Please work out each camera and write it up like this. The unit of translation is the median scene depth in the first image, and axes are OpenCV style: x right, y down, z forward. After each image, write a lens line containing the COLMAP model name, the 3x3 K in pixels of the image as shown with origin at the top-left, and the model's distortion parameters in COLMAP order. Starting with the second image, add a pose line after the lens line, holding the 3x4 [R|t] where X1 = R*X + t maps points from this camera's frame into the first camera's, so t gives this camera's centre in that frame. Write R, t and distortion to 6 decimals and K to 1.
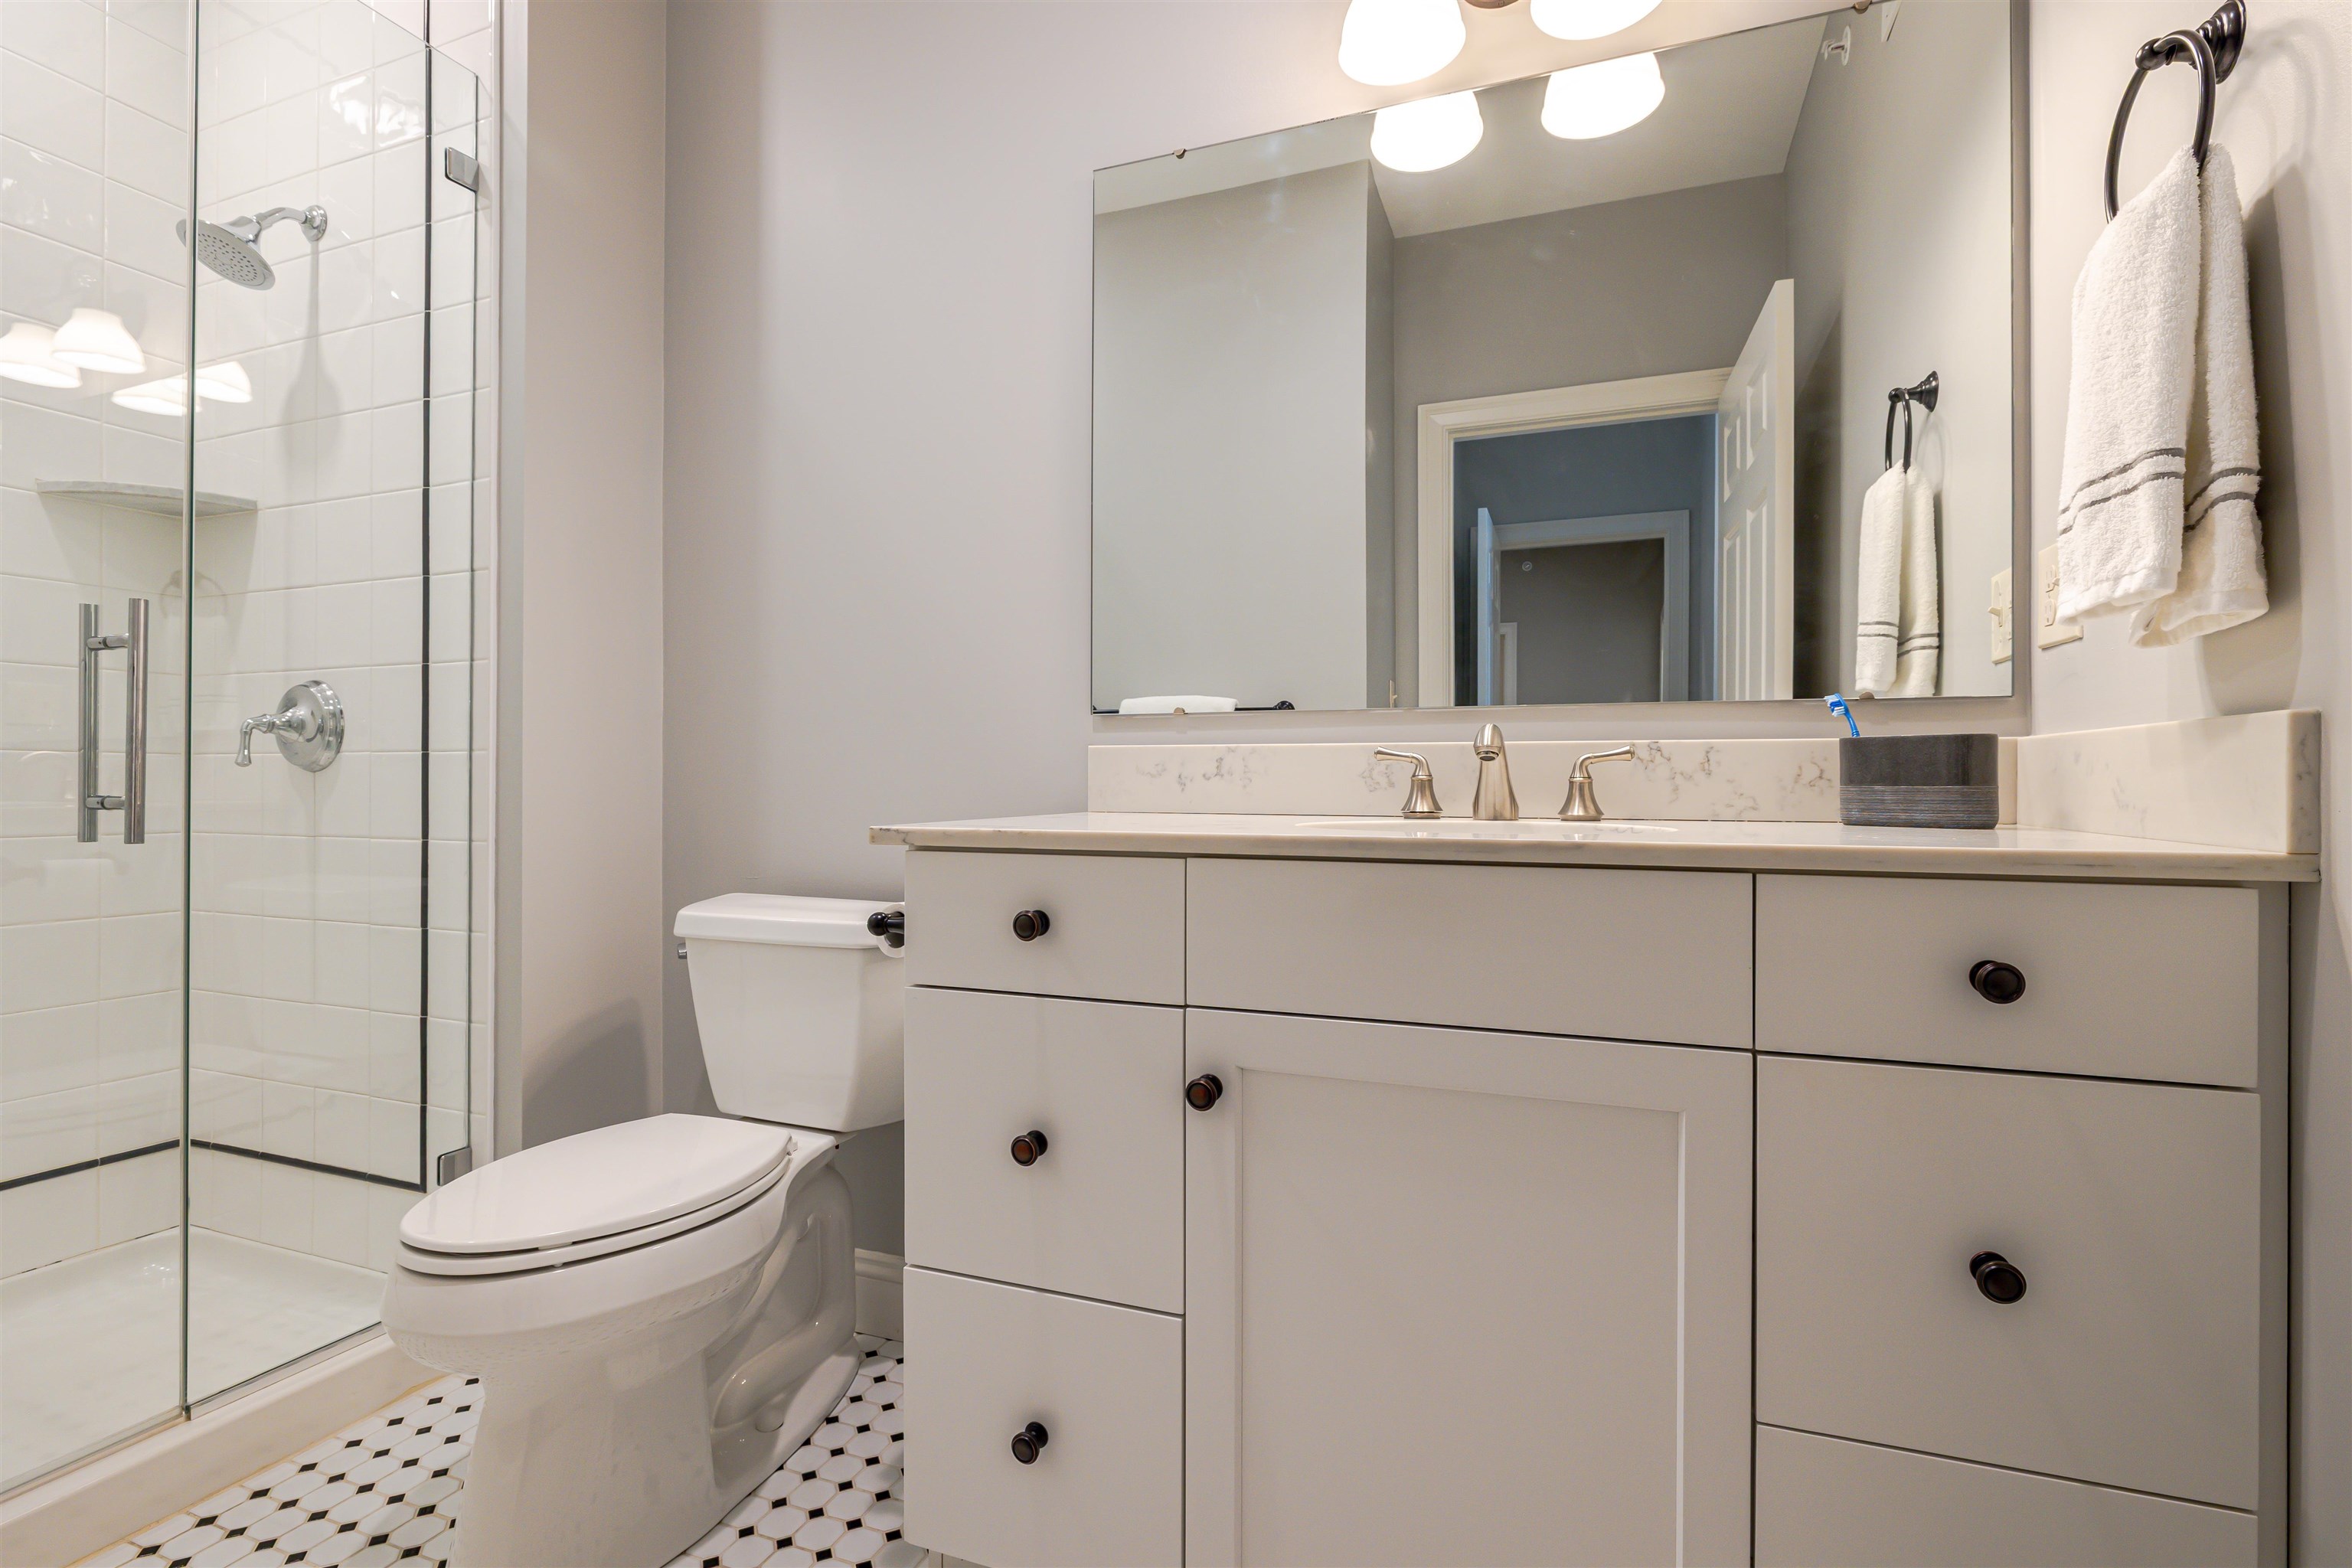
lens RADIAL K [[1137.2, 0, 1176.0], [0, 1137.2, 784.0], [0, 0, 1]] dist [0.041549, 0.000268]
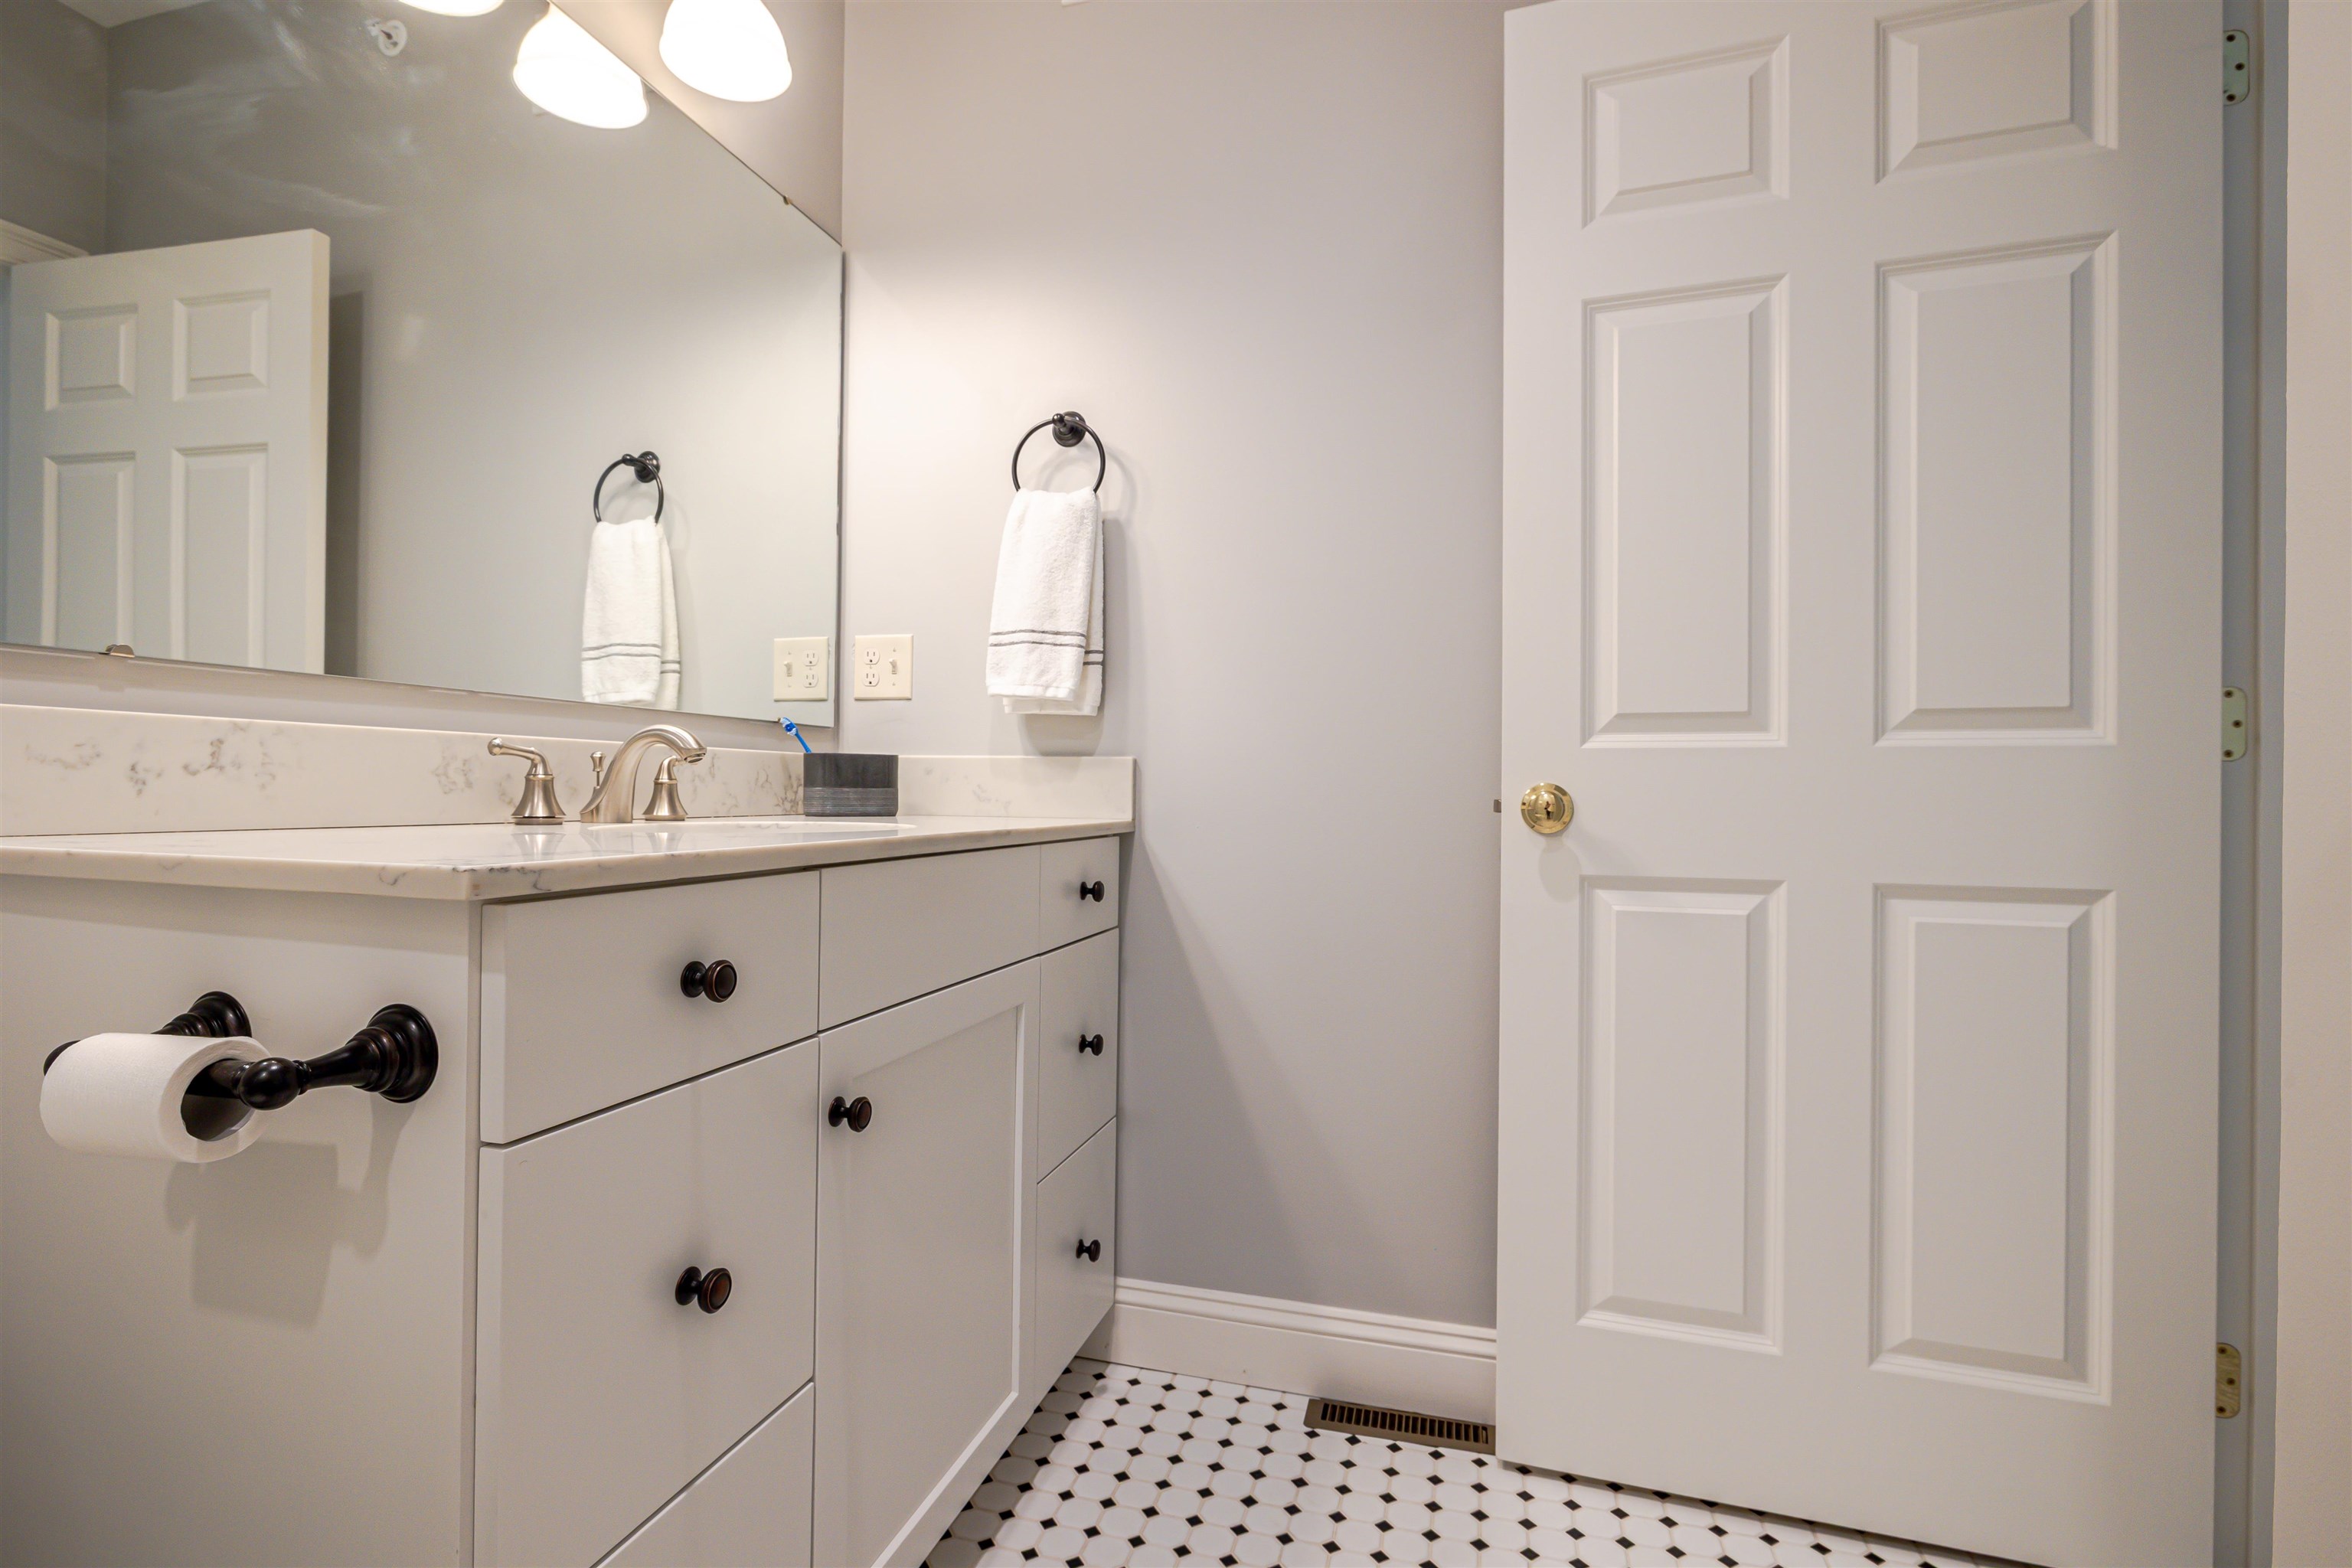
lens RADIAL K [[1137.2, 0, 1176.0], [0, 1137.2, 784.0], [0, 0, 1]] dist [0.041549, 0.000268]
pose [[-0.103076, 0.002854, 0.994669, -0.697237], [-0.010496, 0.999937, -0.003957, -0.002027], [-0.994618, -0.010848, -0.103040, 0.607295]]
